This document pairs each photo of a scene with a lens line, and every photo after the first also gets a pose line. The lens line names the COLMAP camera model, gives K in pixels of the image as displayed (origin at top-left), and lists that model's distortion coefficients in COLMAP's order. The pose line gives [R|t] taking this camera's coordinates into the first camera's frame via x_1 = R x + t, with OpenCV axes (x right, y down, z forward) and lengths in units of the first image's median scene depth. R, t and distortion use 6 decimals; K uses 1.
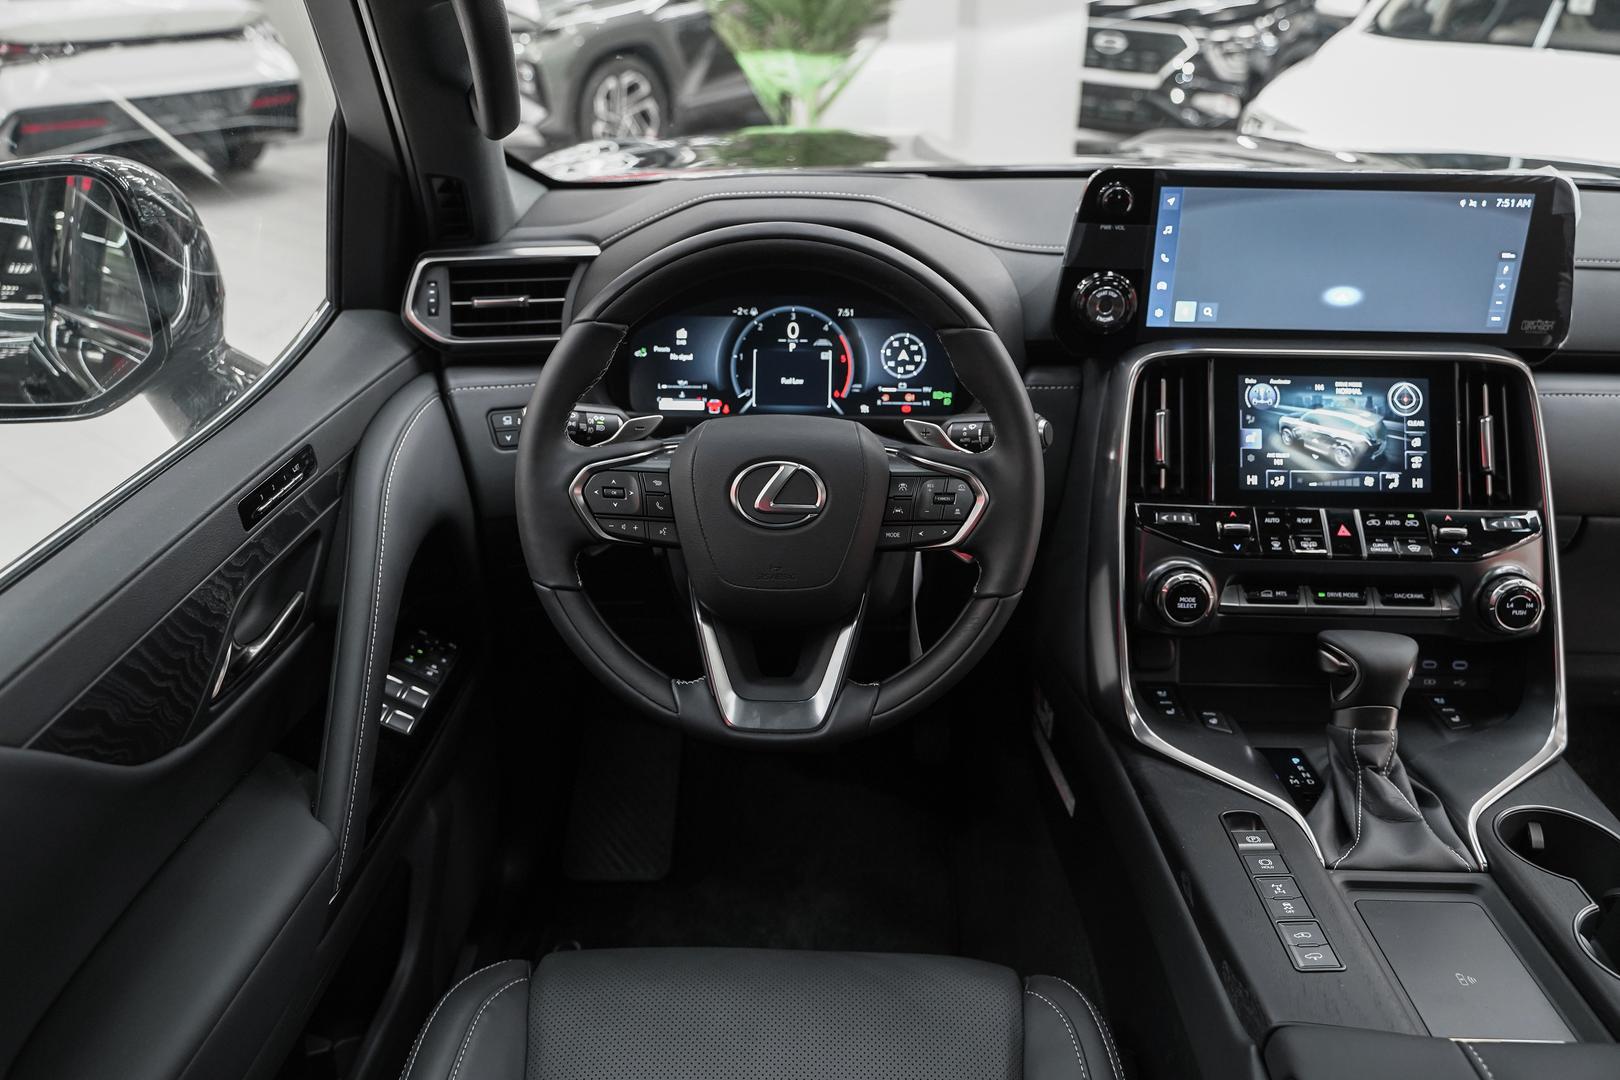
lens RADIAL K [[1290.9, 0, 791.3], [0, 1290.9, 542.9], [0, 0, 1]] dist [-0.007280, 0.006109]
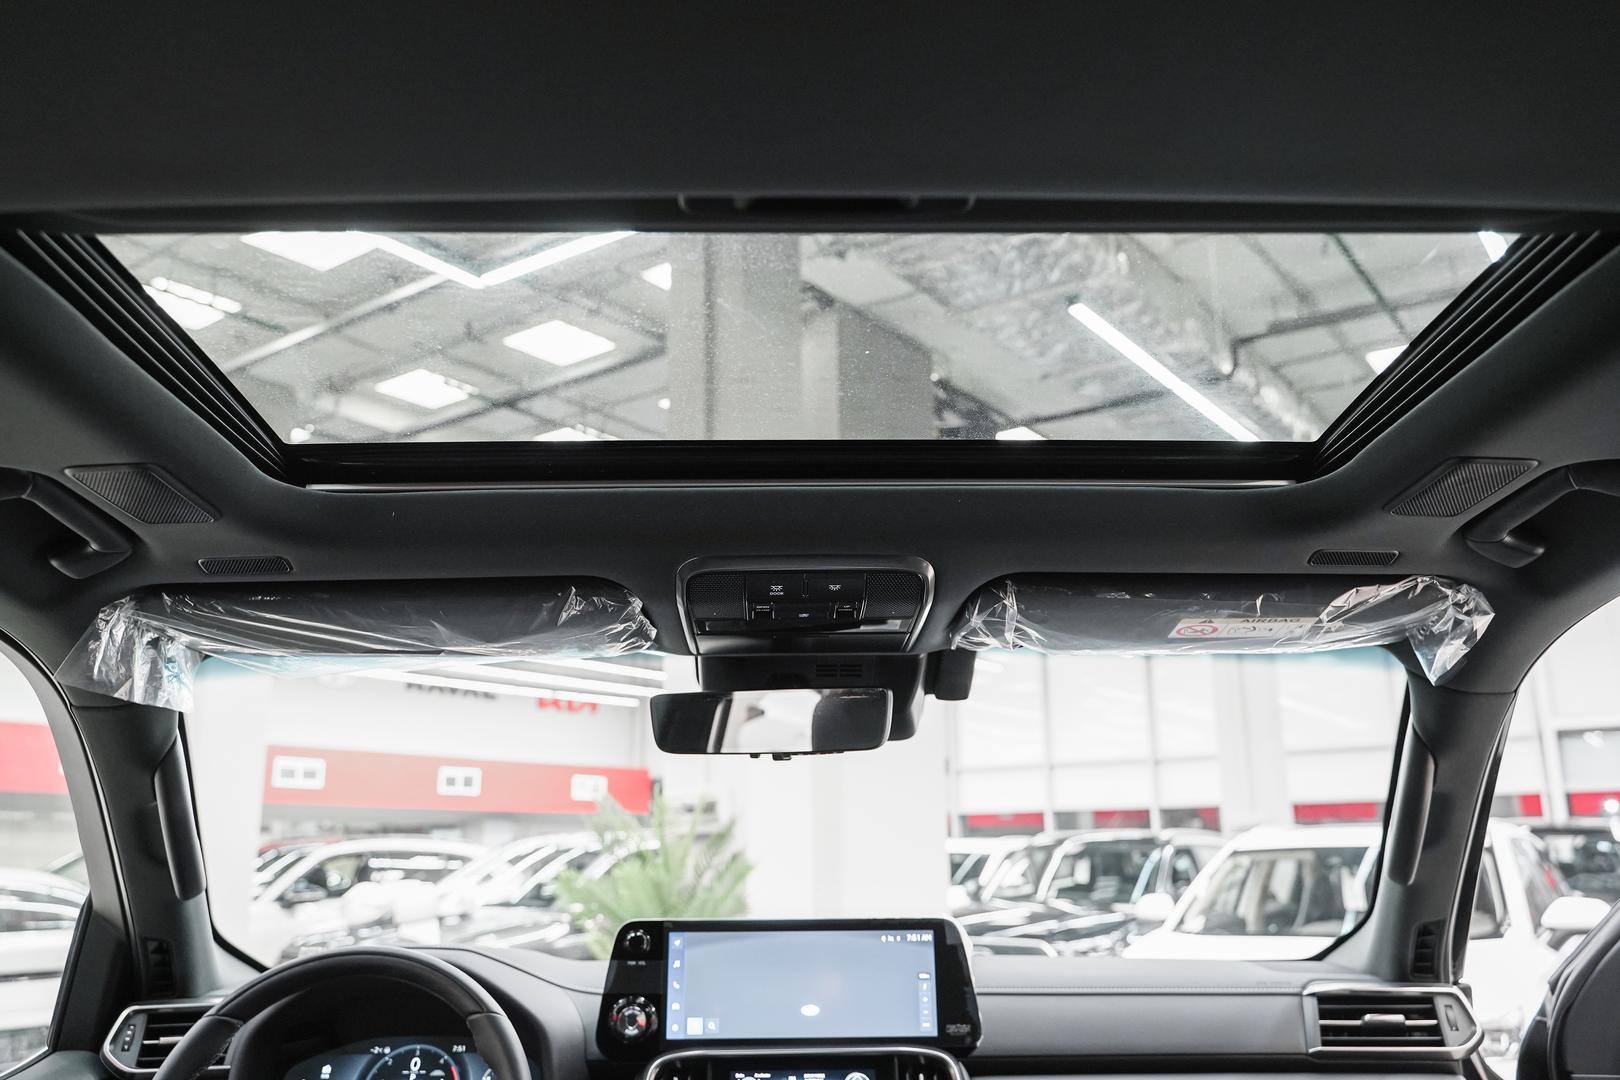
lens RADIAL K [[1324.1, 0, 808.1], [0, 1324.1, 528.0], [0, 0, 1]] dist [-0.005029, 0.000137]
pose [[0.998824, -0.009554, 0.047529, 0.366711], [0.038170, 0.759409, -0.649493, 0.328265], [-0.029888, 0.650543, 0.758881, -0.385803]]
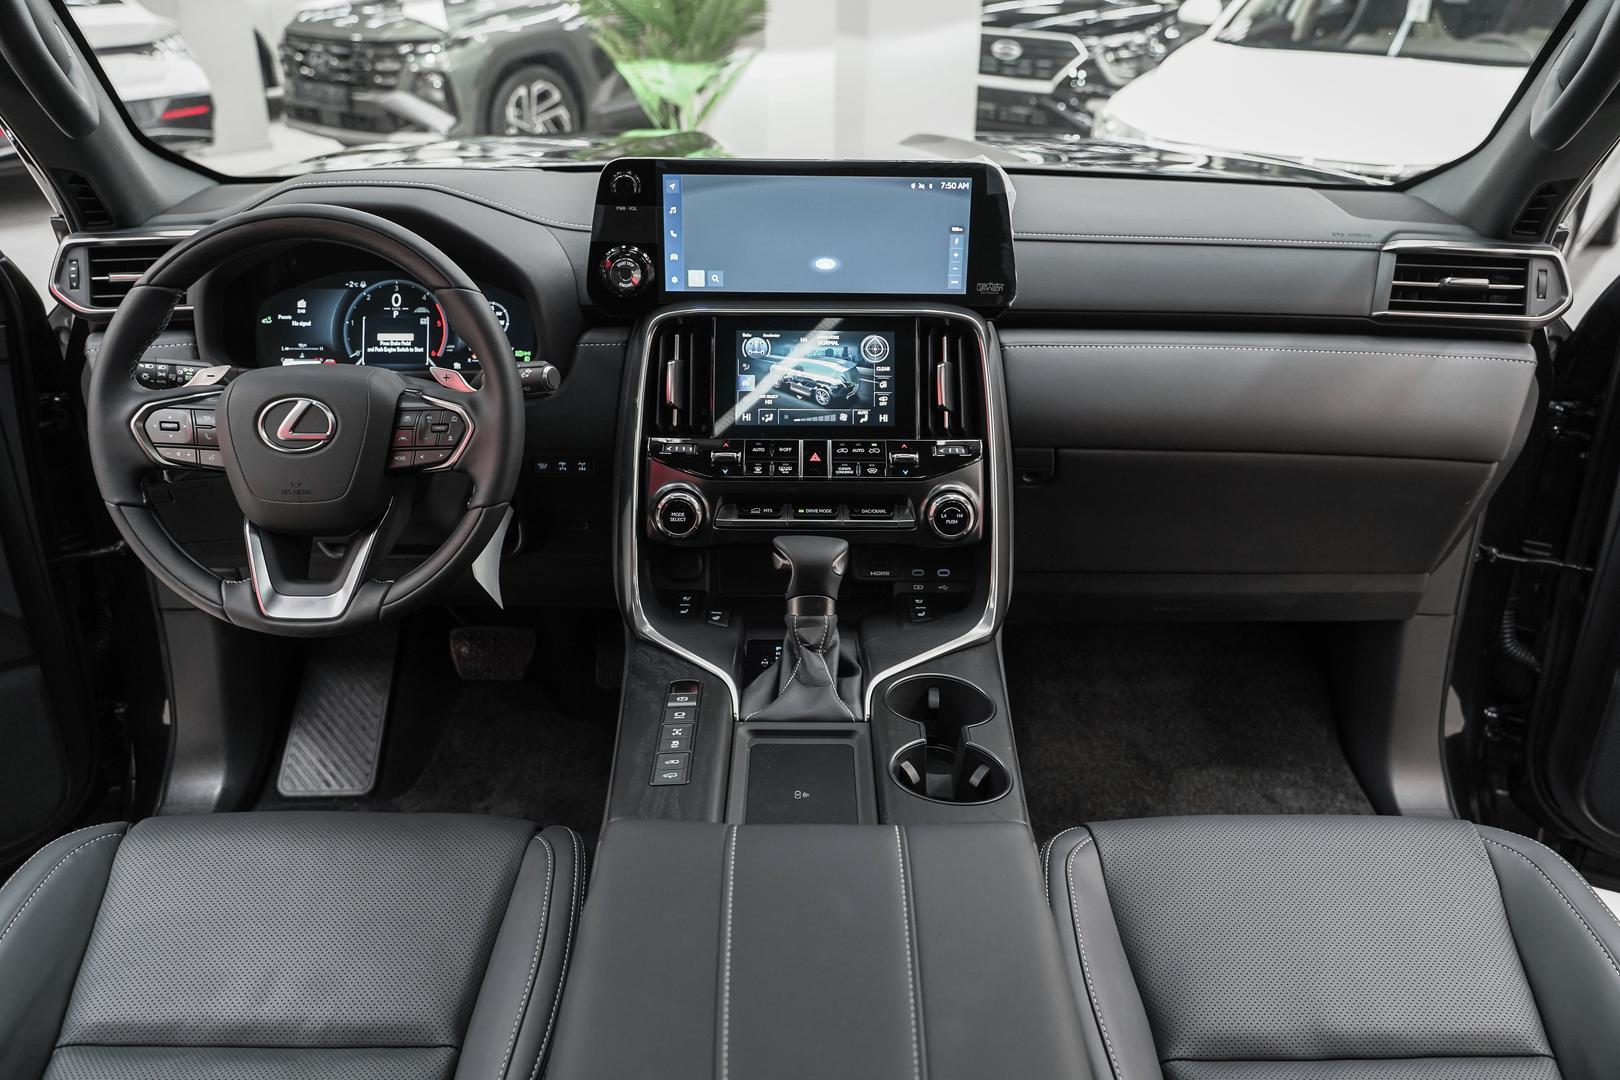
lens RADIAL K [[1292.1, 0, 810.0], [0, 1292.1, 540.0], [0, 0, 1]] dist [-0.010454, 0.003492]
pose [[0.999634, -0.012956, 0.023758, 0.383870], [0.013124, 0.999890, -0.006912, 0.074389], [-0.023665, 0.007221, 0.999694, -0.202991]]
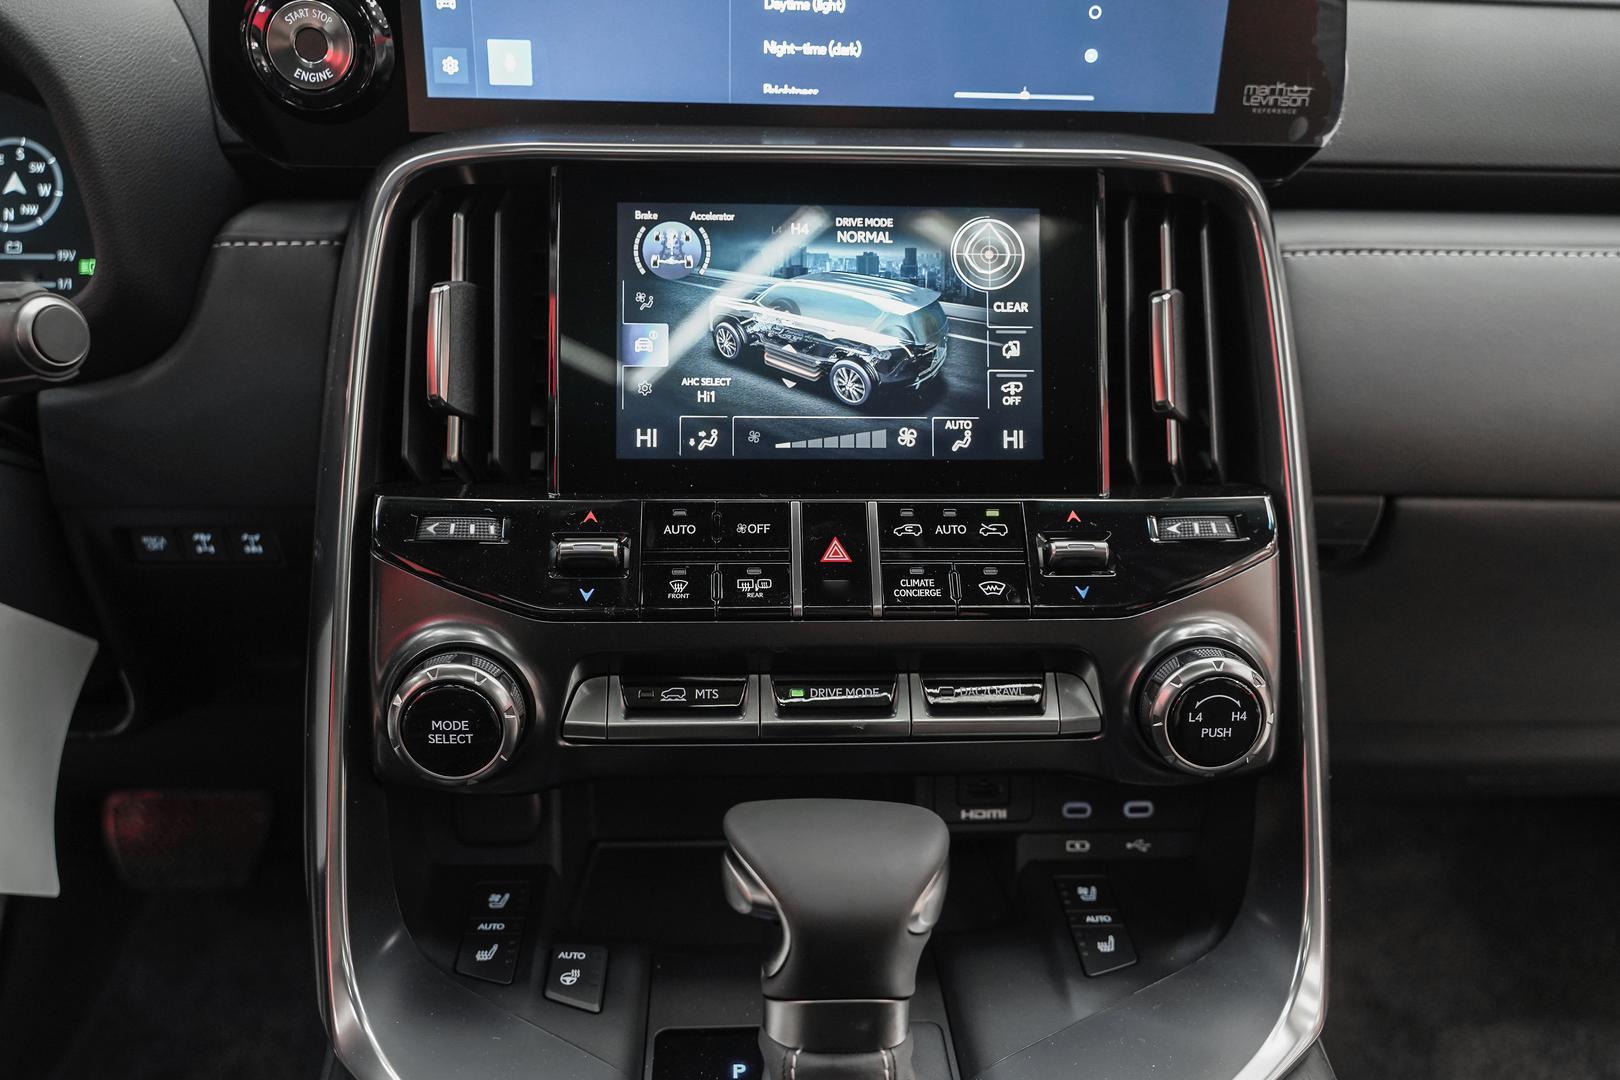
lens RADIAL K [[1324.1, 0, 808.1], [0, 1324.1, 528.0], [0, 0, 1]] dist [-0.005029, 0.000137]
pose [[0.997239, -0.020337, 0.071423, 0.377109], [0.018101, 0.999330, 0.031810, -0.031056], [-0.072022, -0.030430, 0.996939, 0.536679]]
